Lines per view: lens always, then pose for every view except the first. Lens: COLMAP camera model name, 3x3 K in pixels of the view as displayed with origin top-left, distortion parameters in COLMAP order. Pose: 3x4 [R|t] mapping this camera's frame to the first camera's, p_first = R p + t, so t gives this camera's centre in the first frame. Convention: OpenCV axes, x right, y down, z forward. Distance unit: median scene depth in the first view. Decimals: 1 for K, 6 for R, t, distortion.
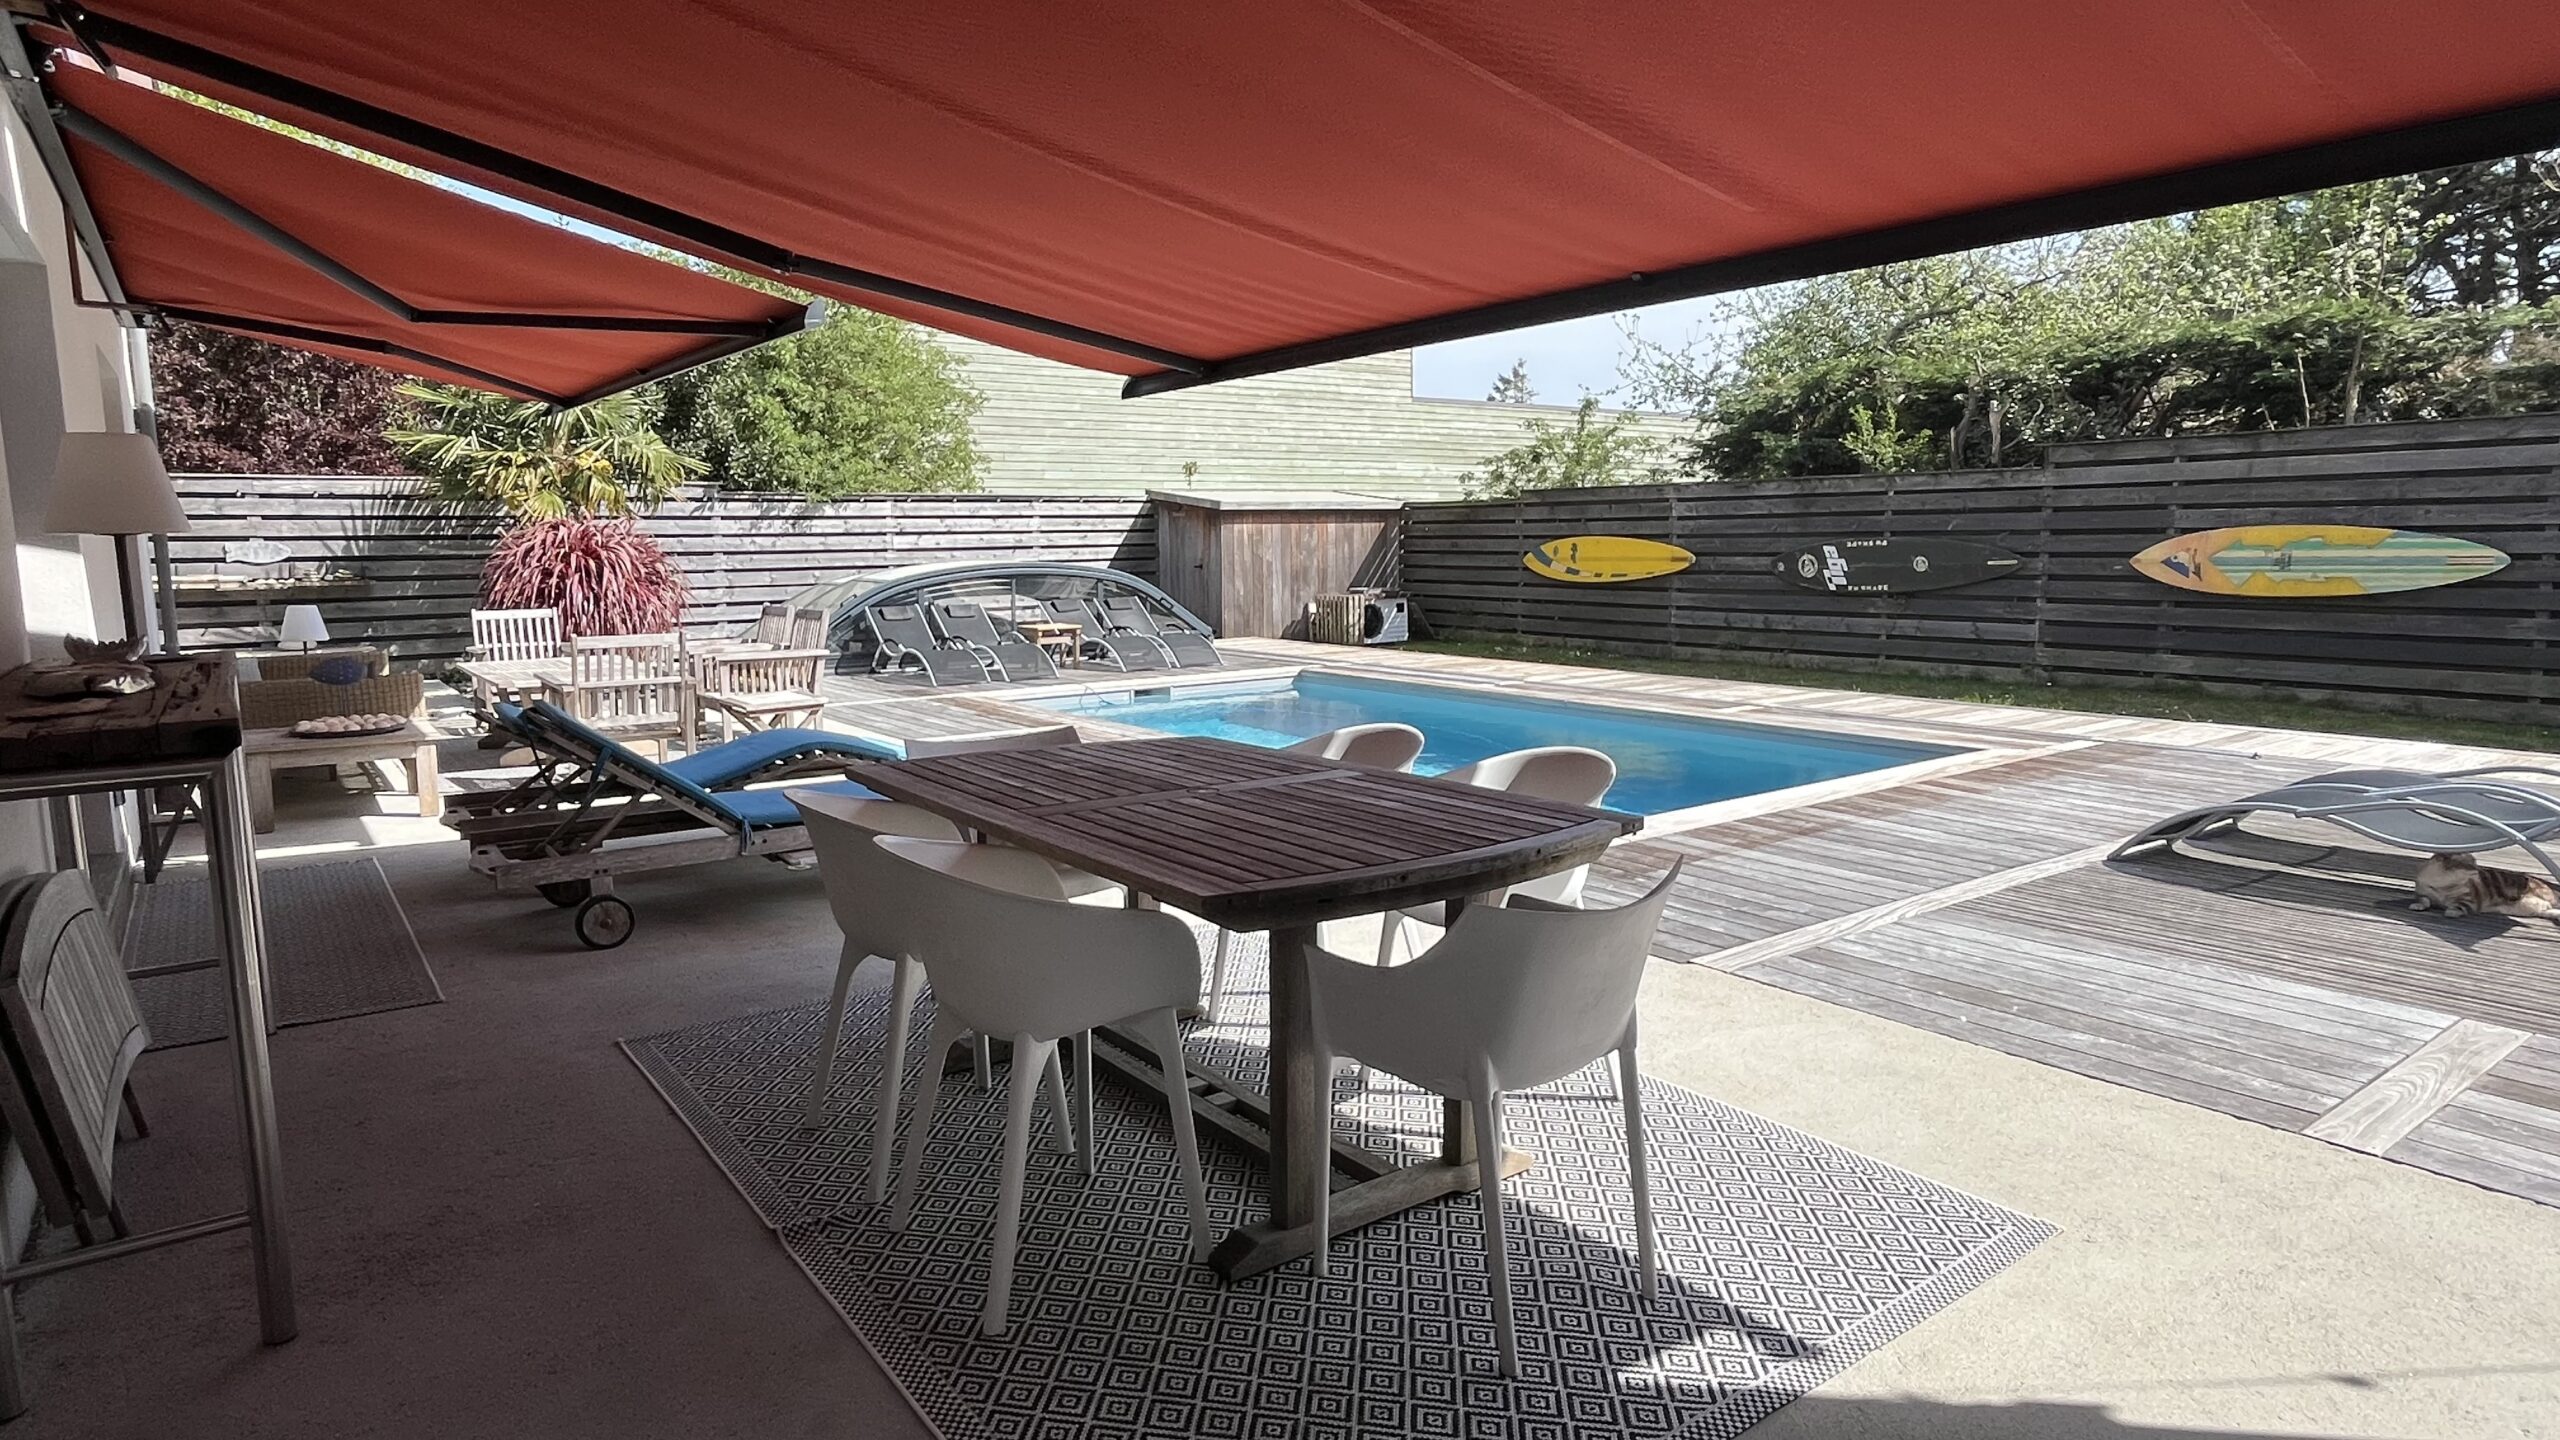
lens RADIAL K [[1397.8, 0, 1271.2], [0, 1397.8, 725.7], [0, 0, 1]] dist [0.003257, -0.001973]
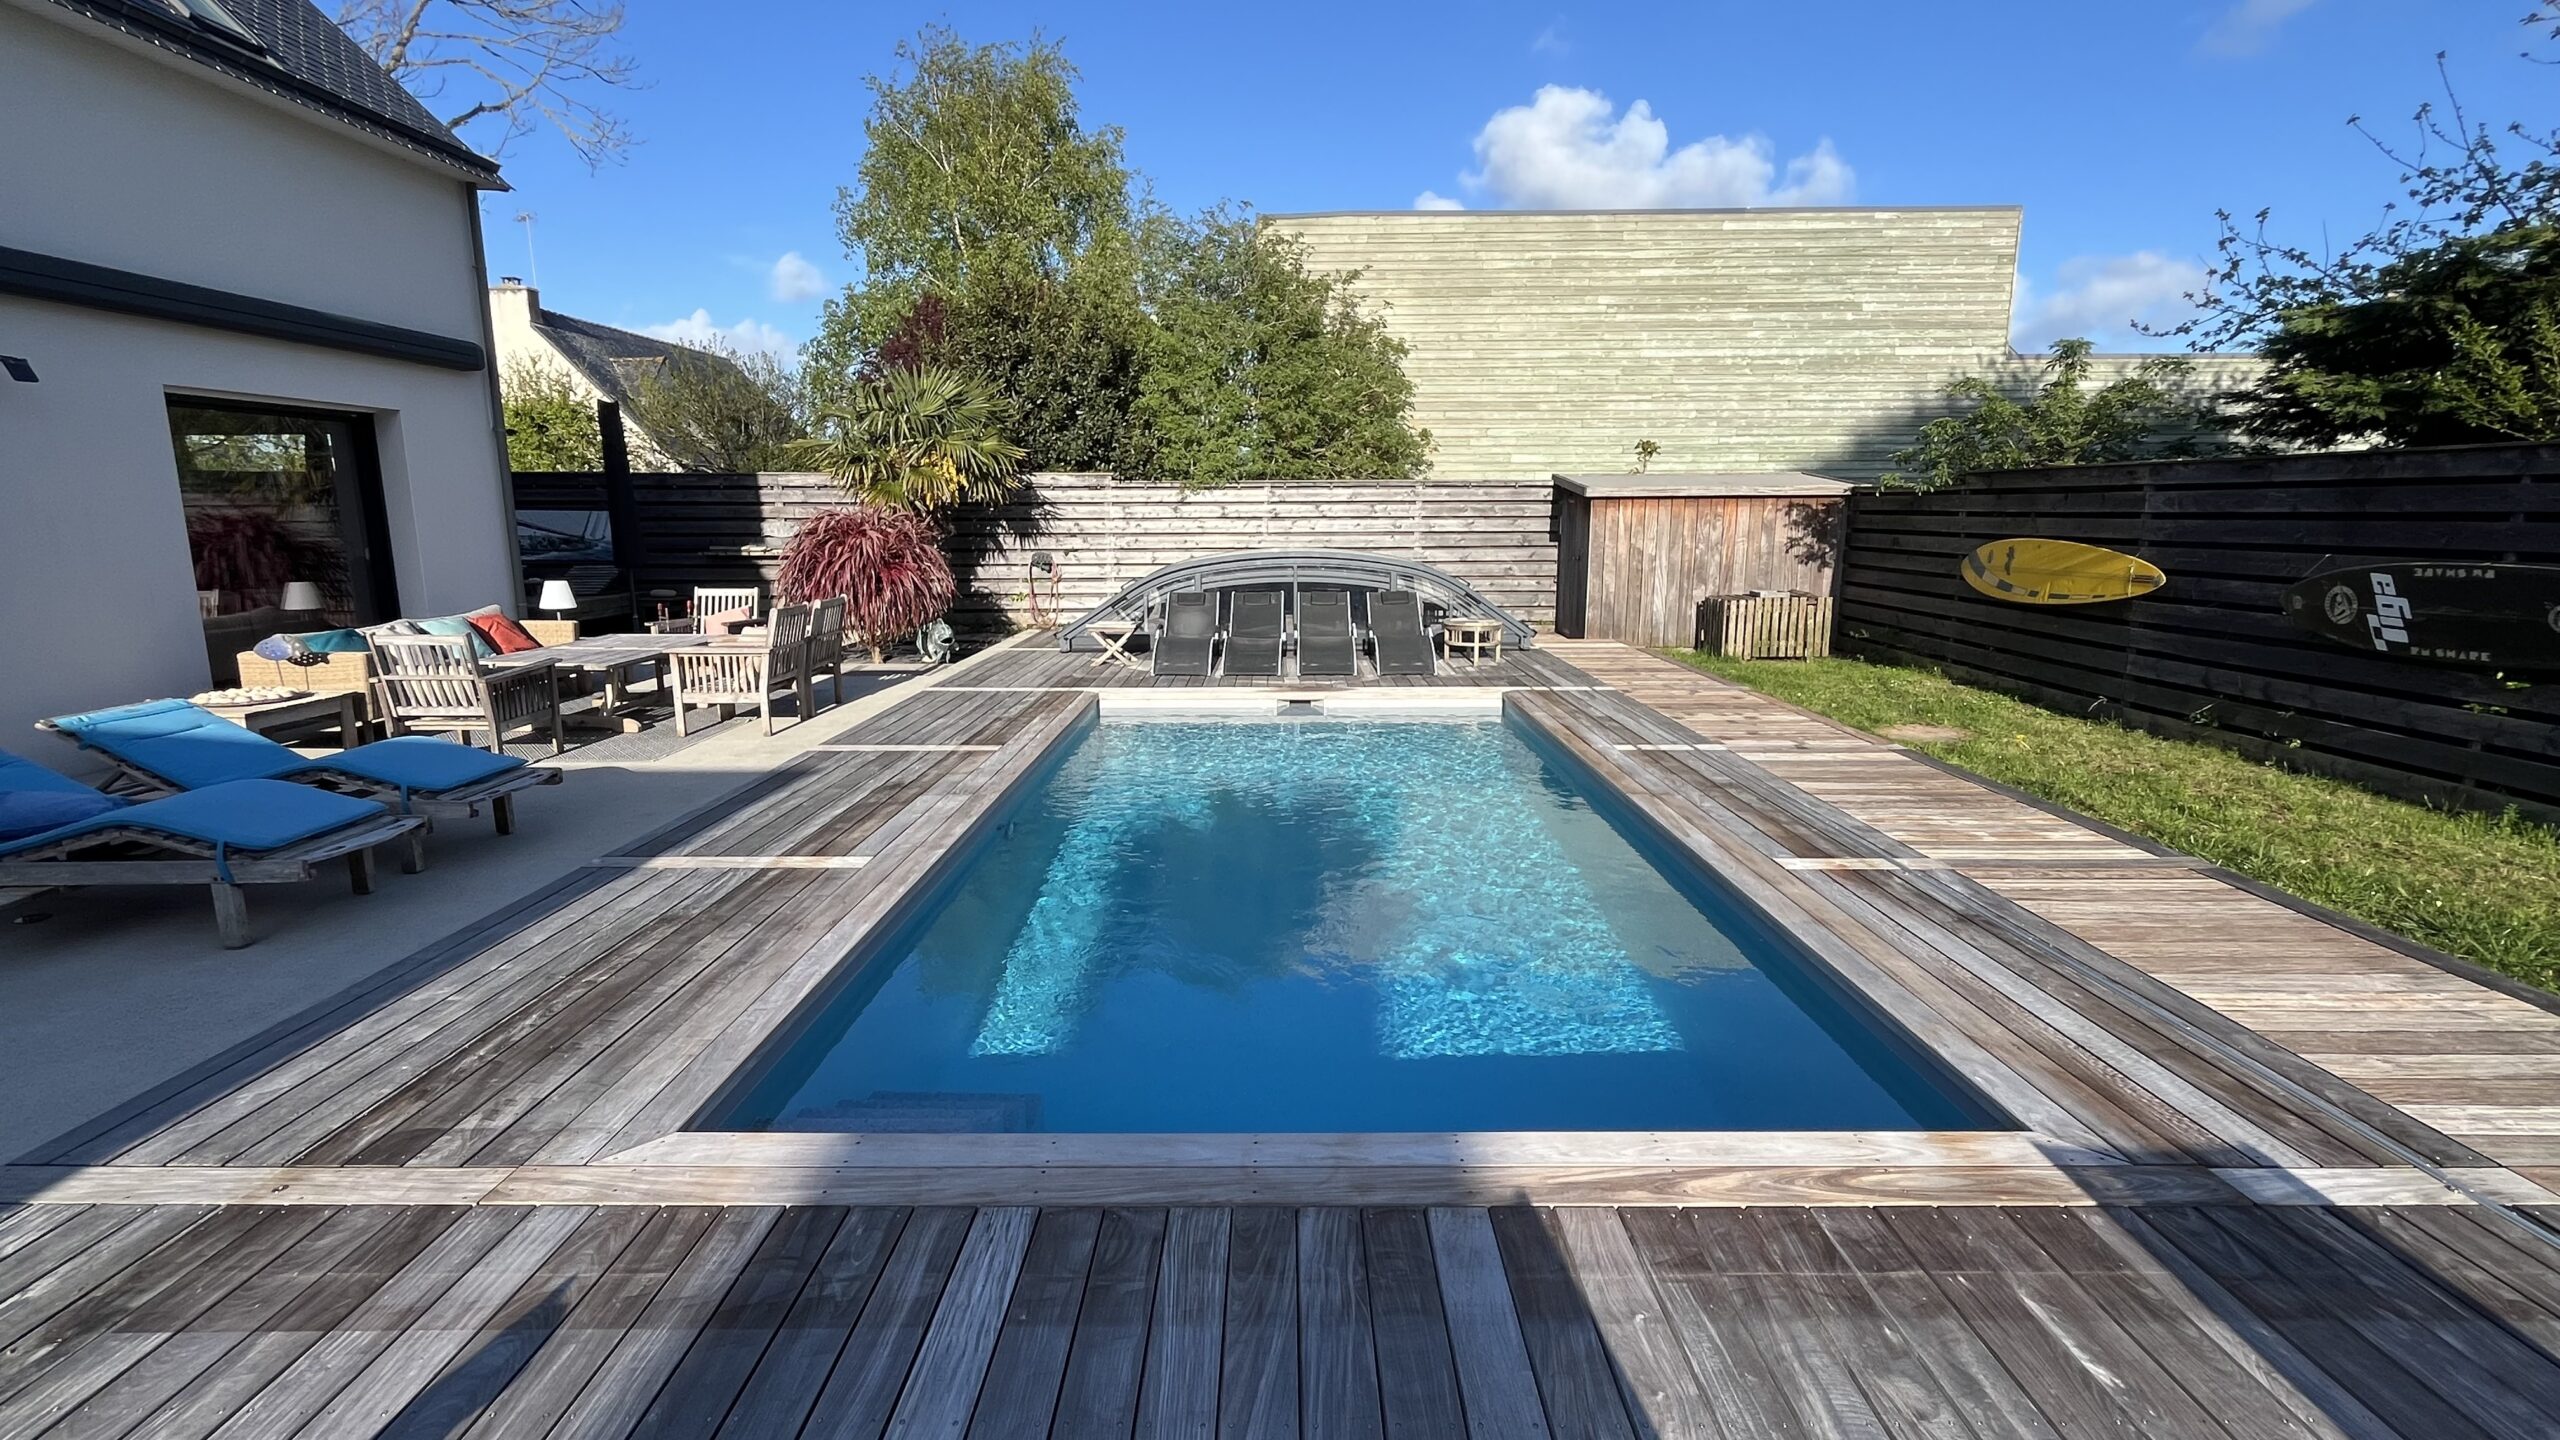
lens RADIAL K [[1135.2, 0, 1281.6], [0, 1135.2, 722.5], [0, 0, 1]] dist [0.000260, -0.000680]
pose [[0.806794, 0.119372, -0.578649, 0.318216], [-0.087351, 0.992714, 0.082999, -0.068701], [0.584340, -0.016418, 0.811343, 0.371545]]
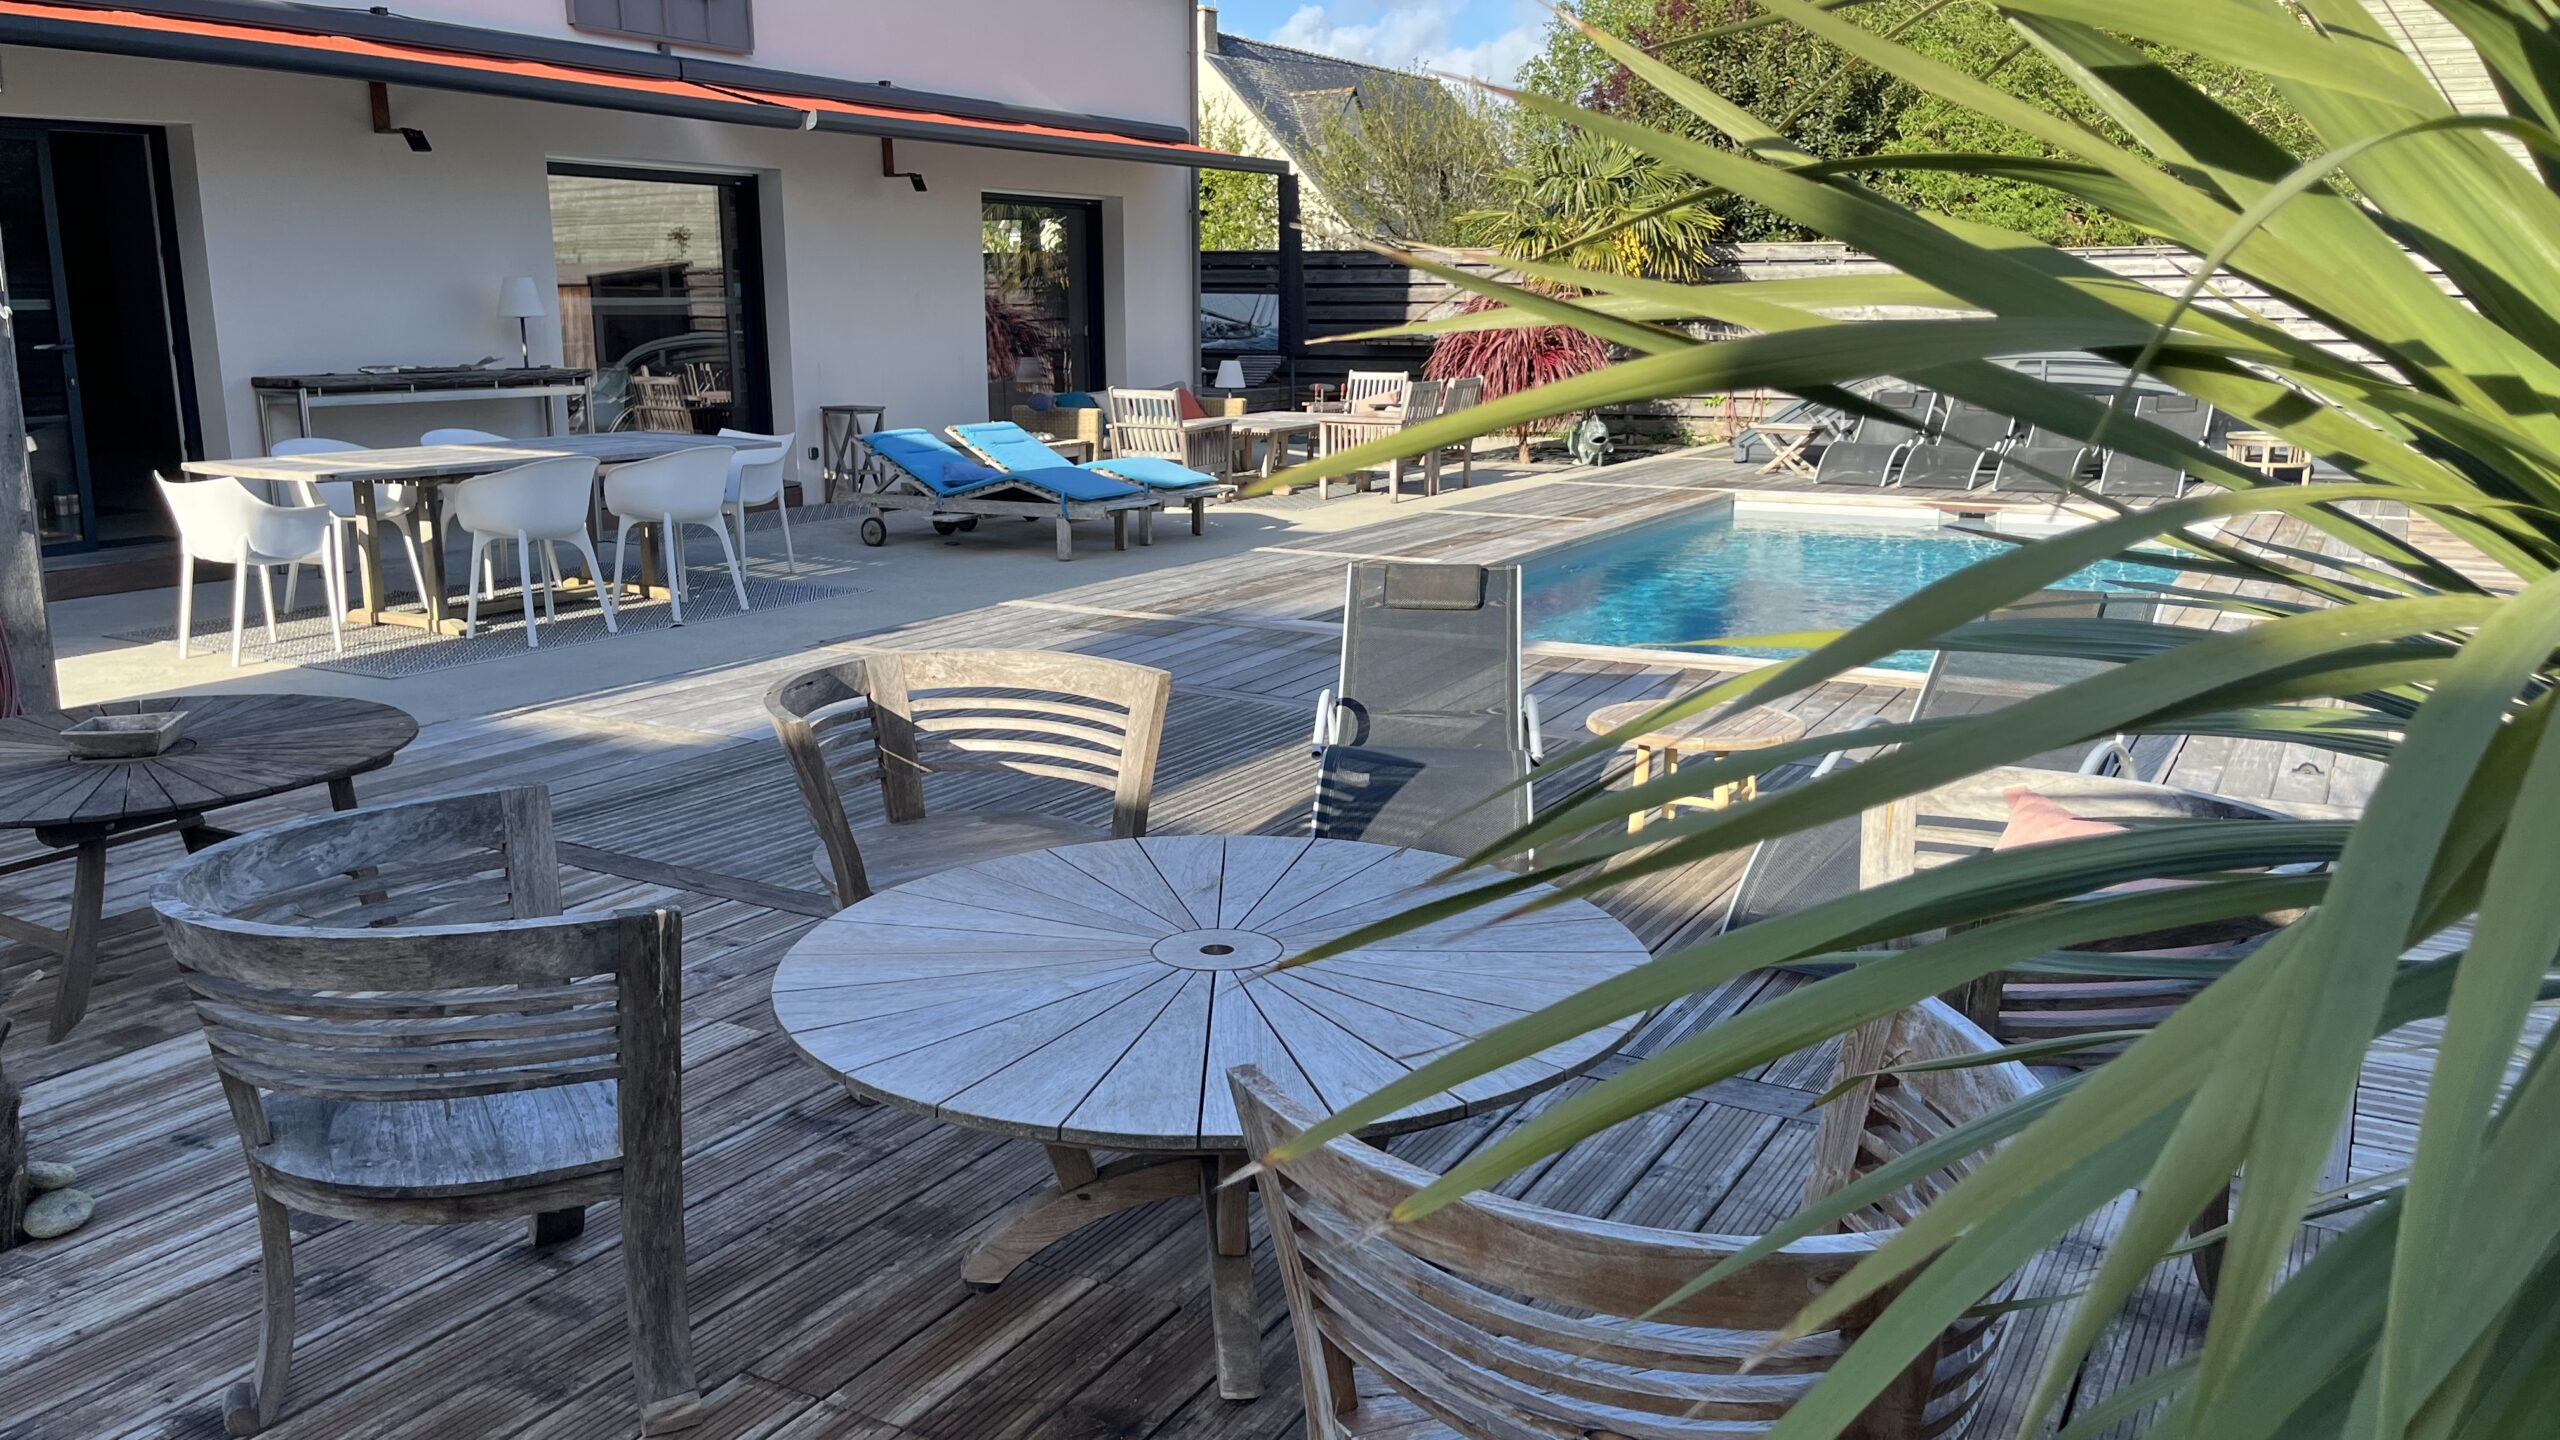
lens RADIAL K [[1962.8, 0, 1293.0], [0, 1962.8, 736.0], [0, 0, 1]] dist [0.052677, -0.035784]
pose [[0.411951, 0.207325, -0.887306, 0.721264], [-0.125121, 0.977418, 0.170289, -0.042510], [0.902574, 0.040870, 0.428590, 0.187067]]
